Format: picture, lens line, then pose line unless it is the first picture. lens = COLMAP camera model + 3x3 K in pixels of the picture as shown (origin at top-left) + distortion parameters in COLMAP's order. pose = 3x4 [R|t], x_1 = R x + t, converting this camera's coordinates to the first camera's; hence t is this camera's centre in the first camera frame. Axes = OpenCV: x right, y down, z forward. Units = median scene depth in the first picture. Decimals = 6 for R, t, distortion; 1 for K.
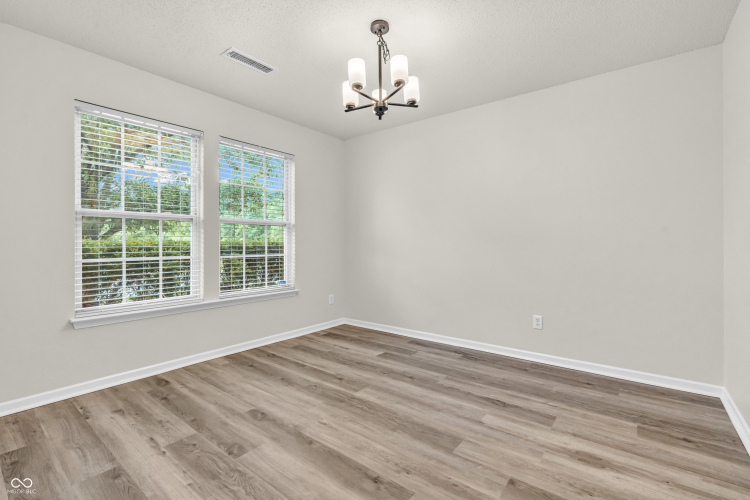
lens RADIAL K [[336.1, 0, 378.0], [0, 336.1, 244.4], [0, 0, 1]] dist [-0.003371, 0.001237]
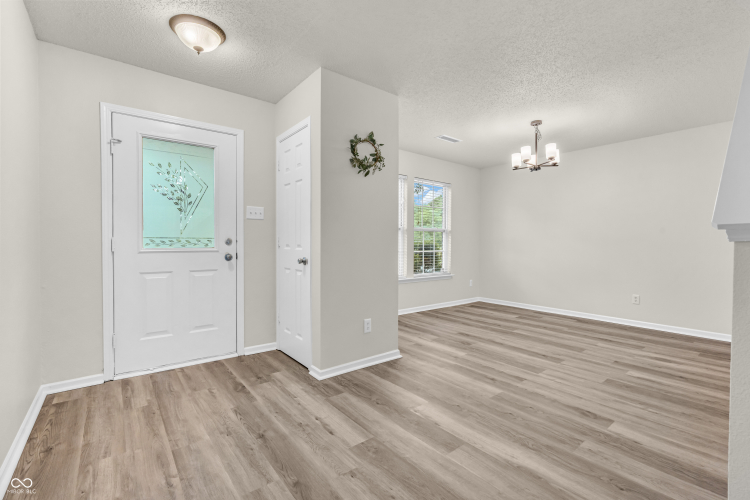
lens RADIAL K [[336.1, 0, 378.2], [0, 336.1, 250.5], [0, 0, 1]] dist [-0.003371, 0.001237]
pose [[0.973307, 0.012906, -0.229146, -0.387488], [-0.007990, 0.999718, 0.022367, -0.005139], [0.229370, -0.019939, 0.973135, -0.919454]]
